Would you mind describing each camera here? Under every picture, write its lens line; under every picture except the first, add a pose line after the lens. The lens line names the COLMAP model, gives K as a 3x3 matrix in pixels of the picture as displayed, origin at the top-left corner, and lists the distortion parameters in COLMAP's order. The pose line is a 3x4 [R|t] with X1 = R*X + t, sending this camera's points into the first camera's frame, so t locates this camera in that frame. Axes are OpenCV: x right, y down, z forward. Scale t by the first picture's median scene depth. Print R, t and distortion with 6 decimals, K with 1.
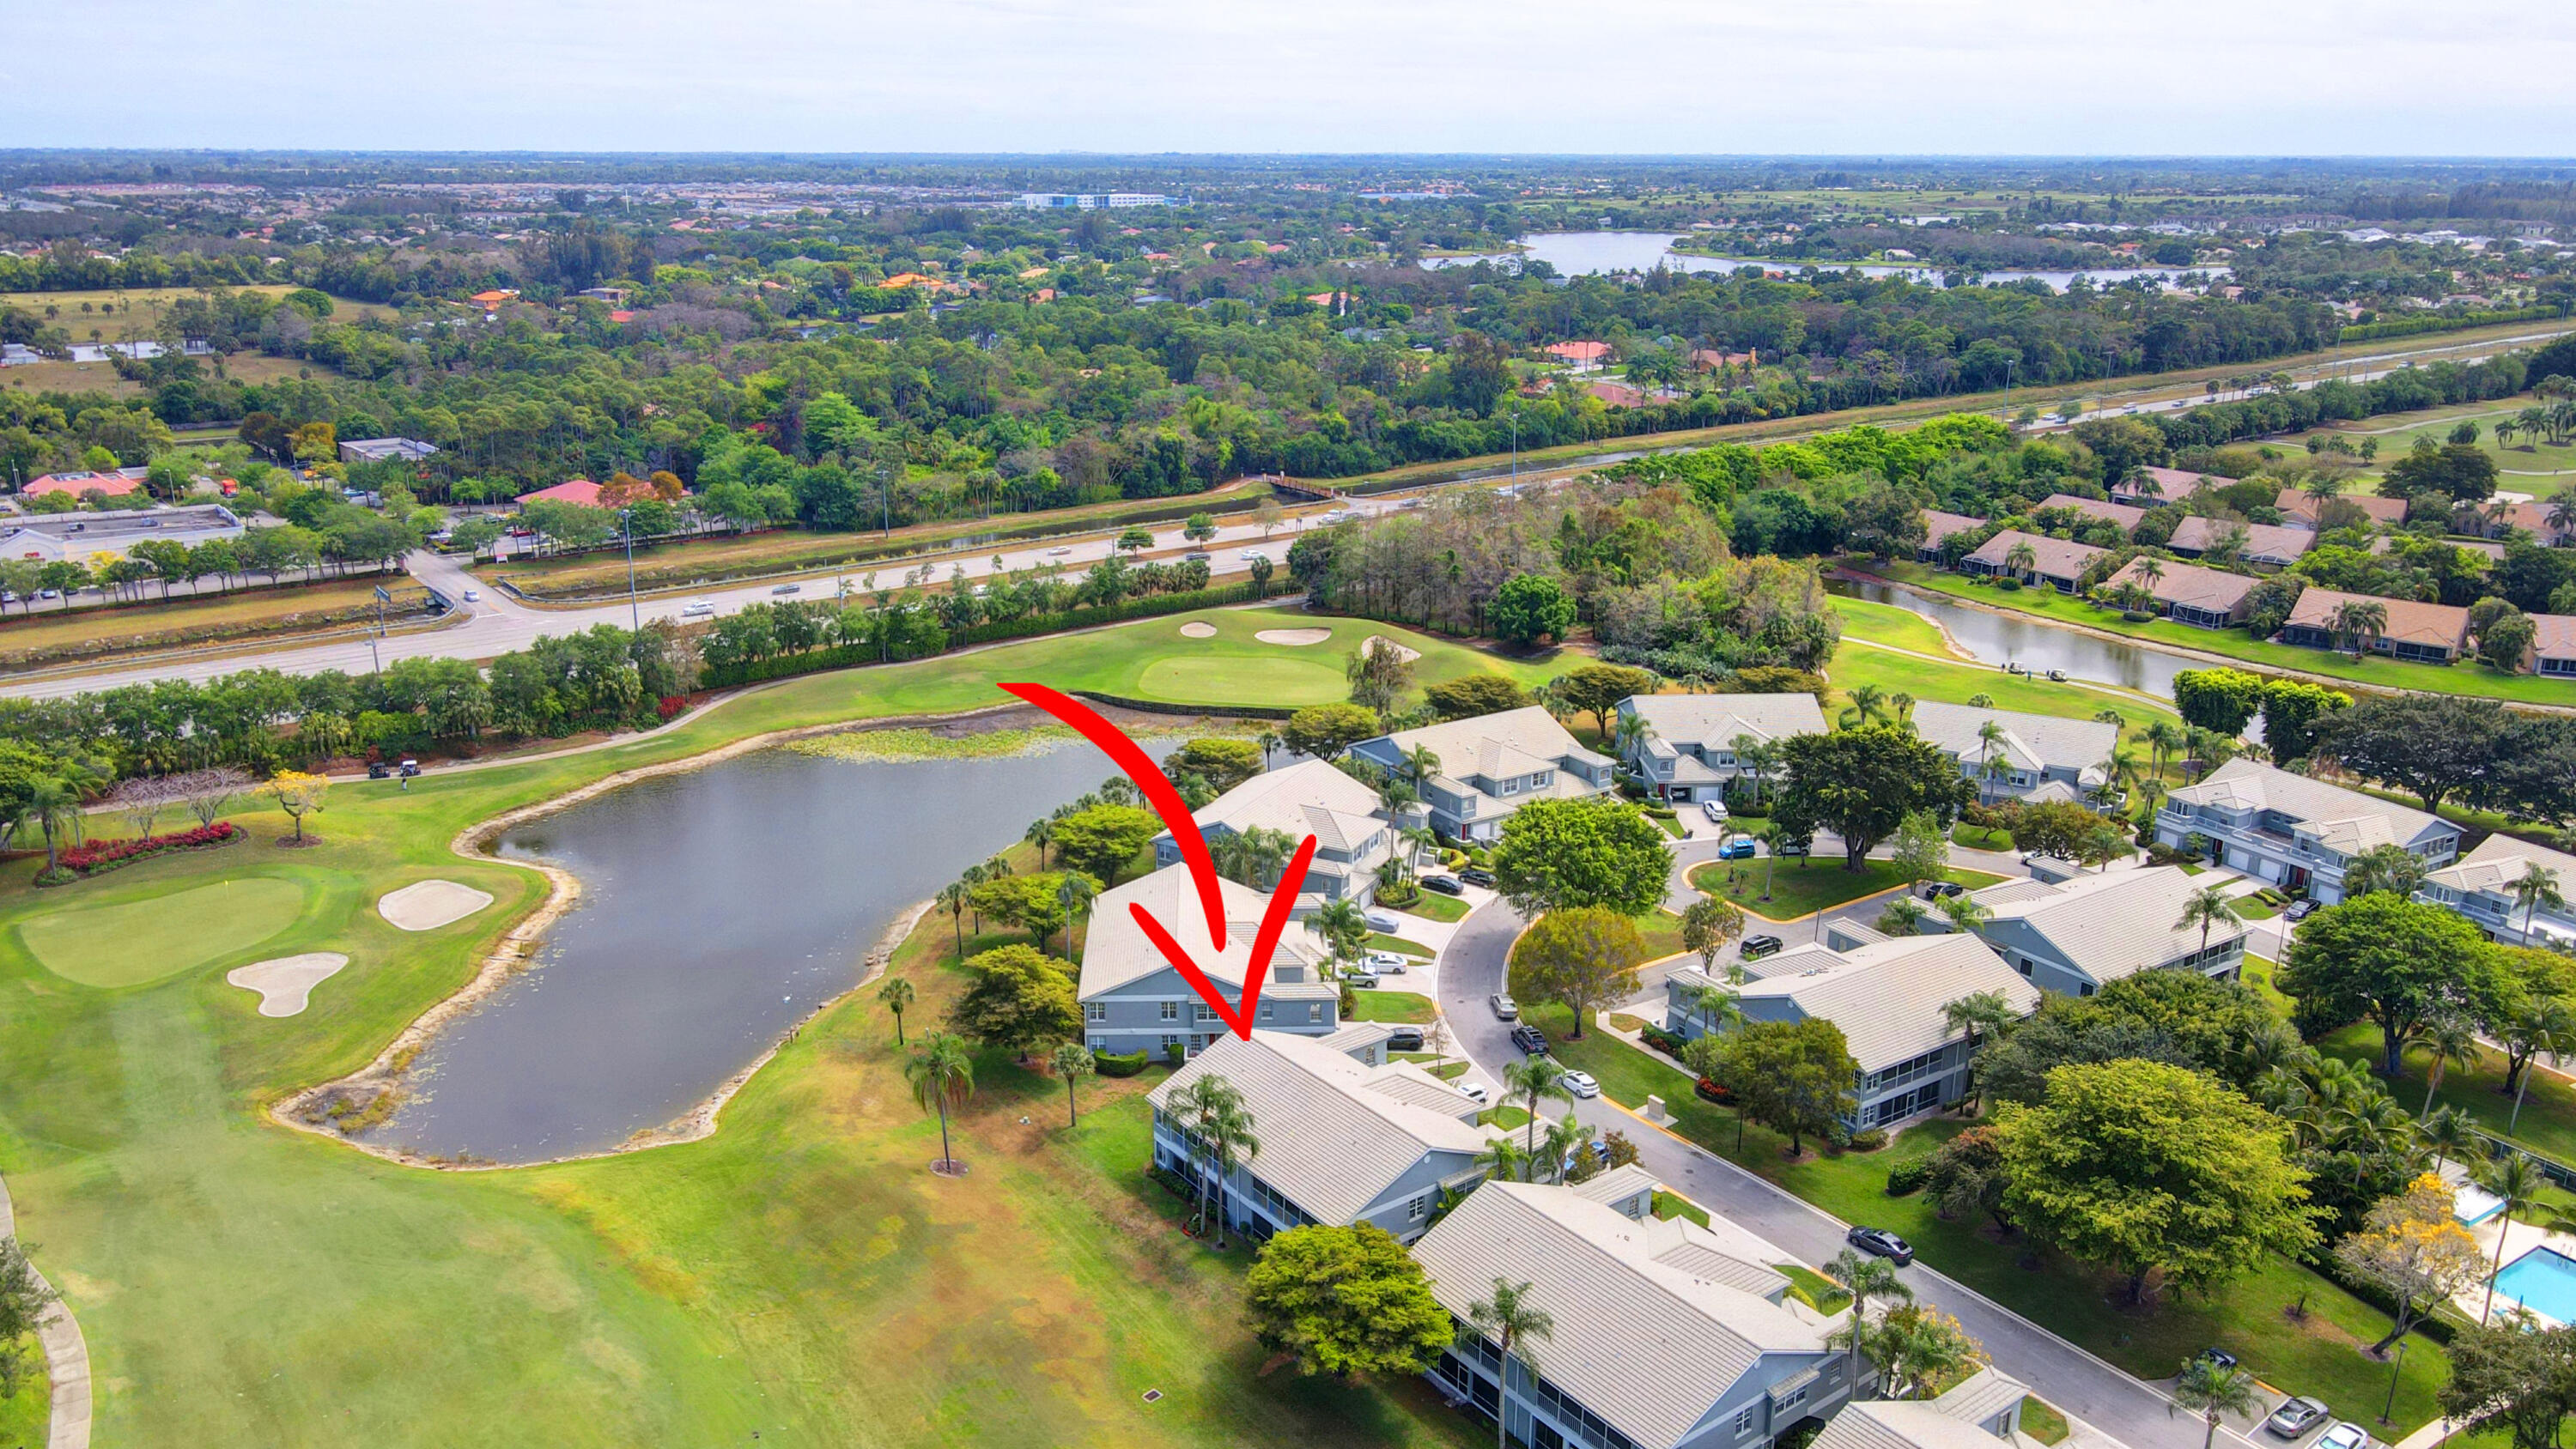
lens RADIAL K [[1884.3, 0, 1288.0], [0, 1884.3, 724.5], [0, 0, 1]] dist [-0.002562, 0.003548]
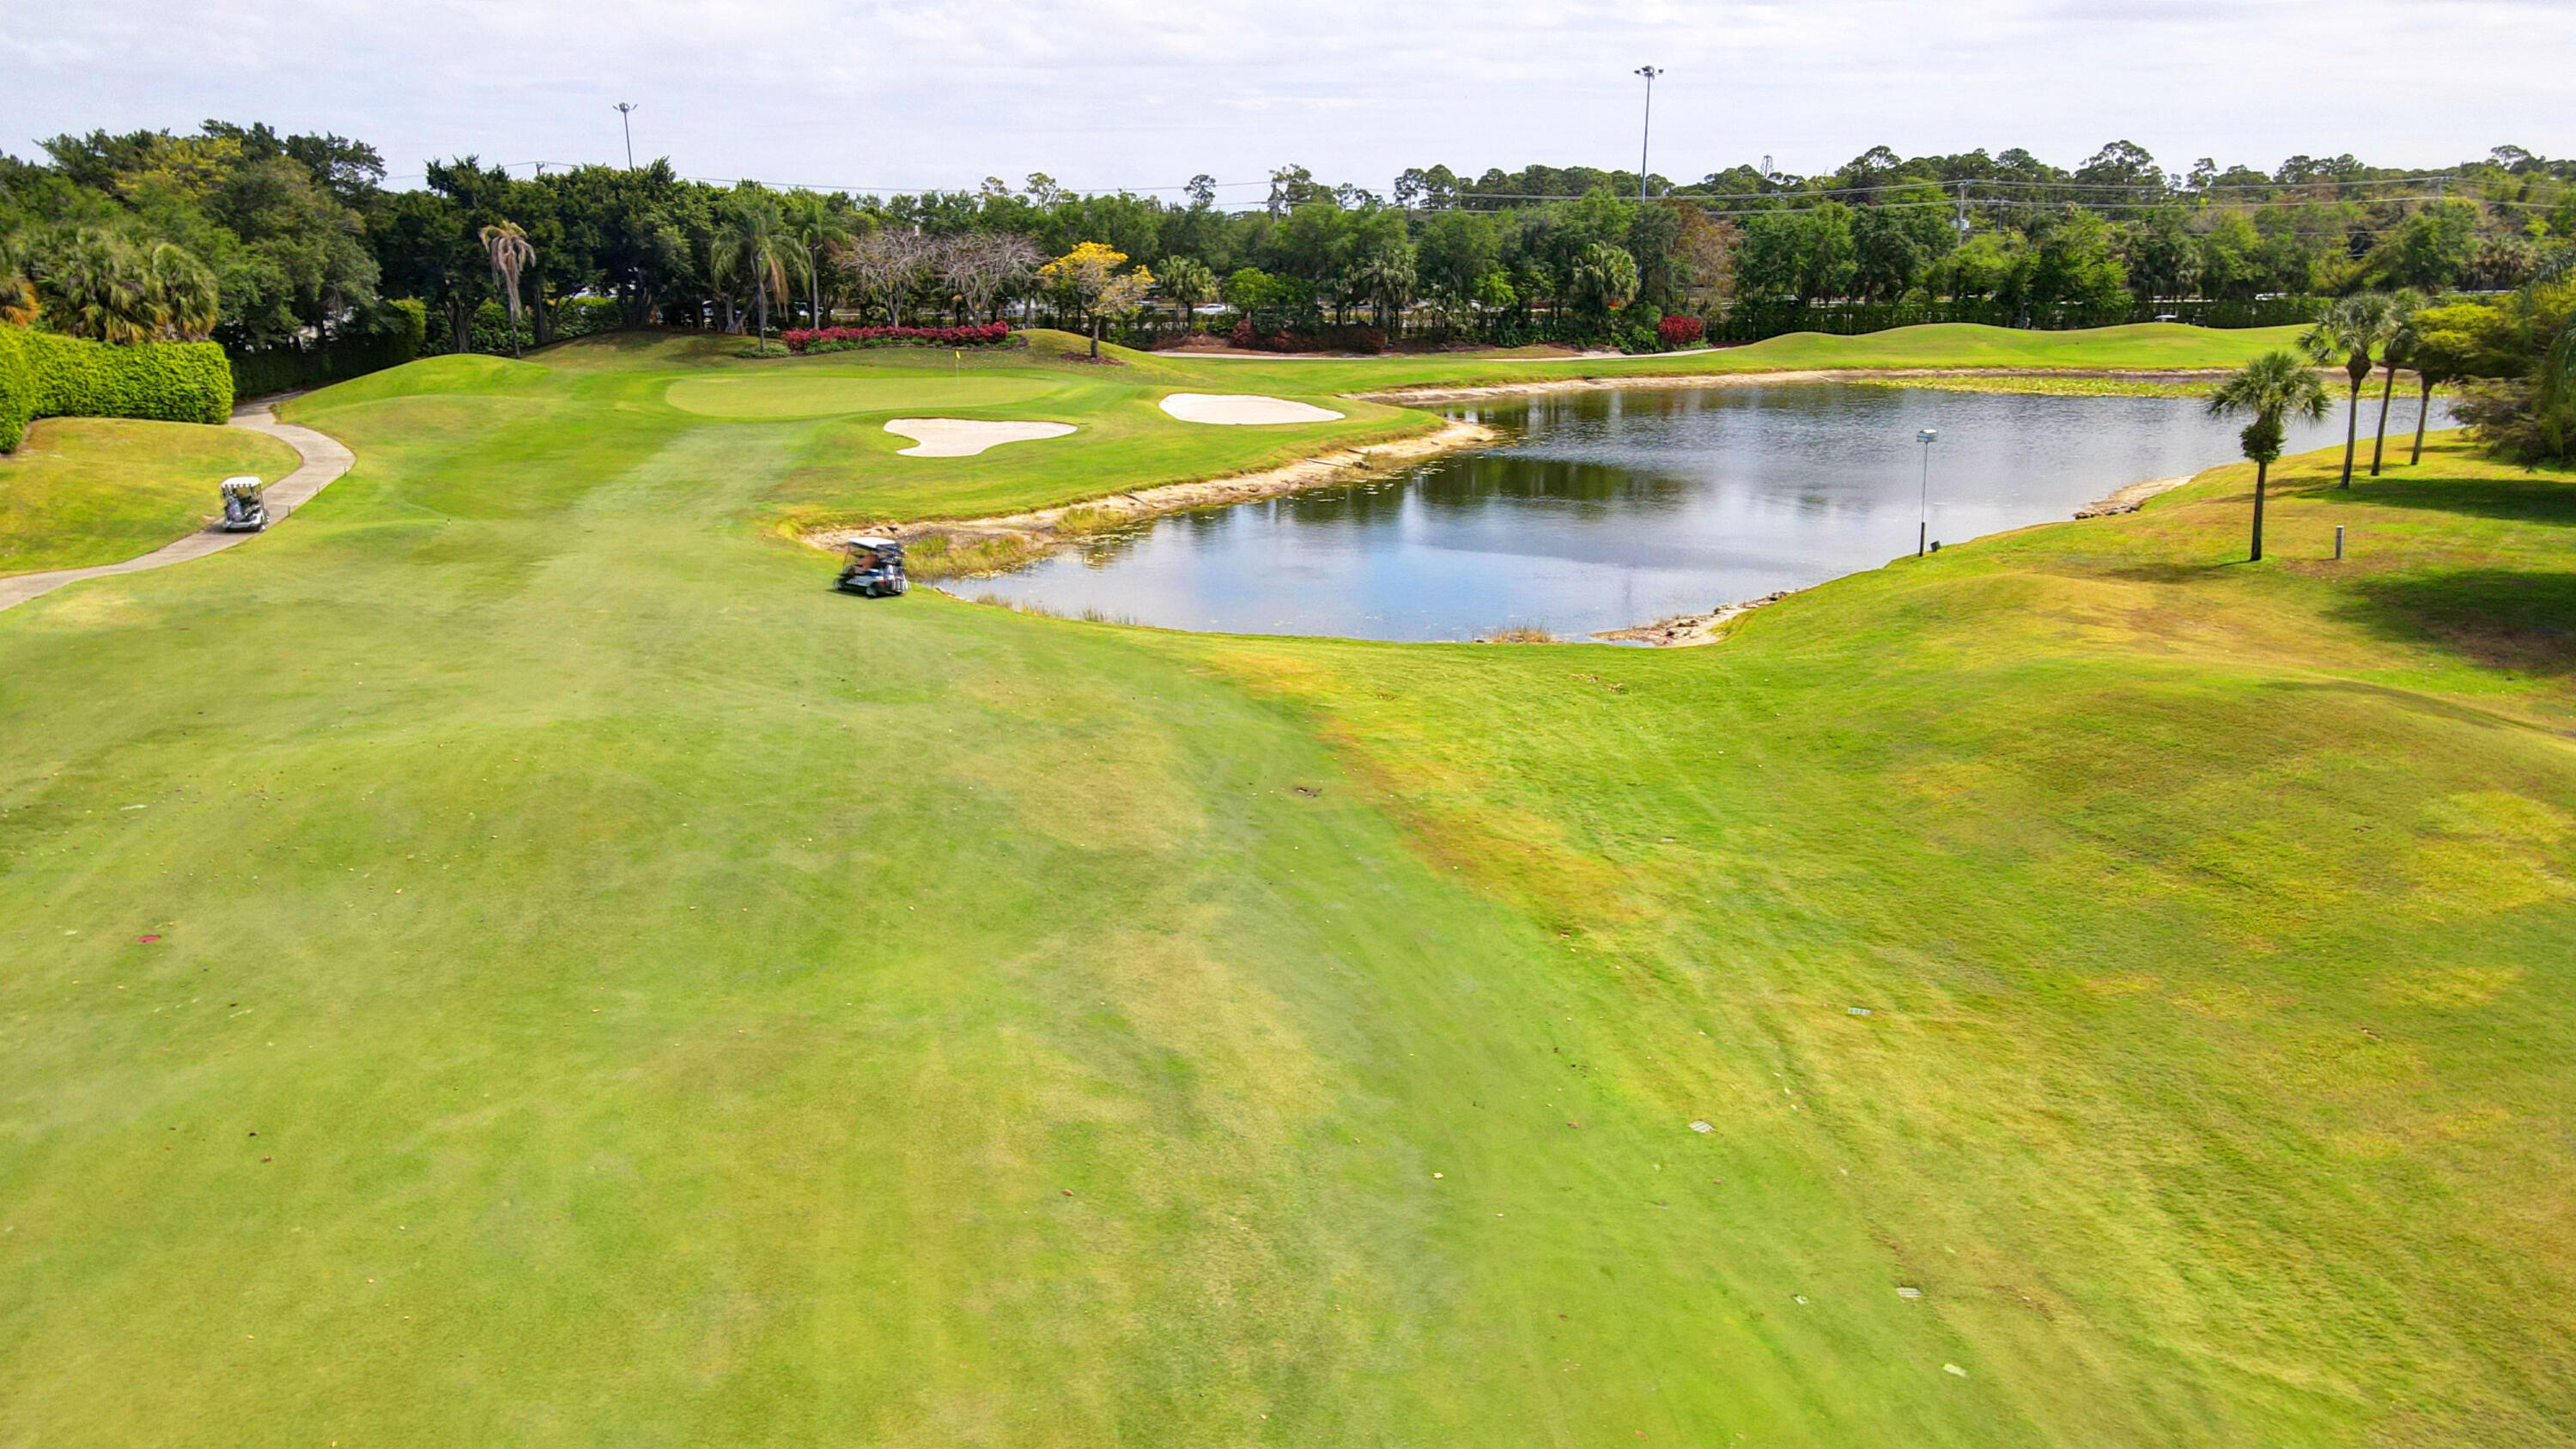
lens RADIAL K [[1884.9, 0, 1288.0], [0, 1884.9, 724.5], [0, 0, 1]] dist [-0.002562, 0.003548]
pose [[0.868895, 0.112986, -0.481929, -0.162866], [-0.137632, 0.990355, -0.015960, 0.197994], [0.475478, 0.080196, 0.876065, 0.526967]]
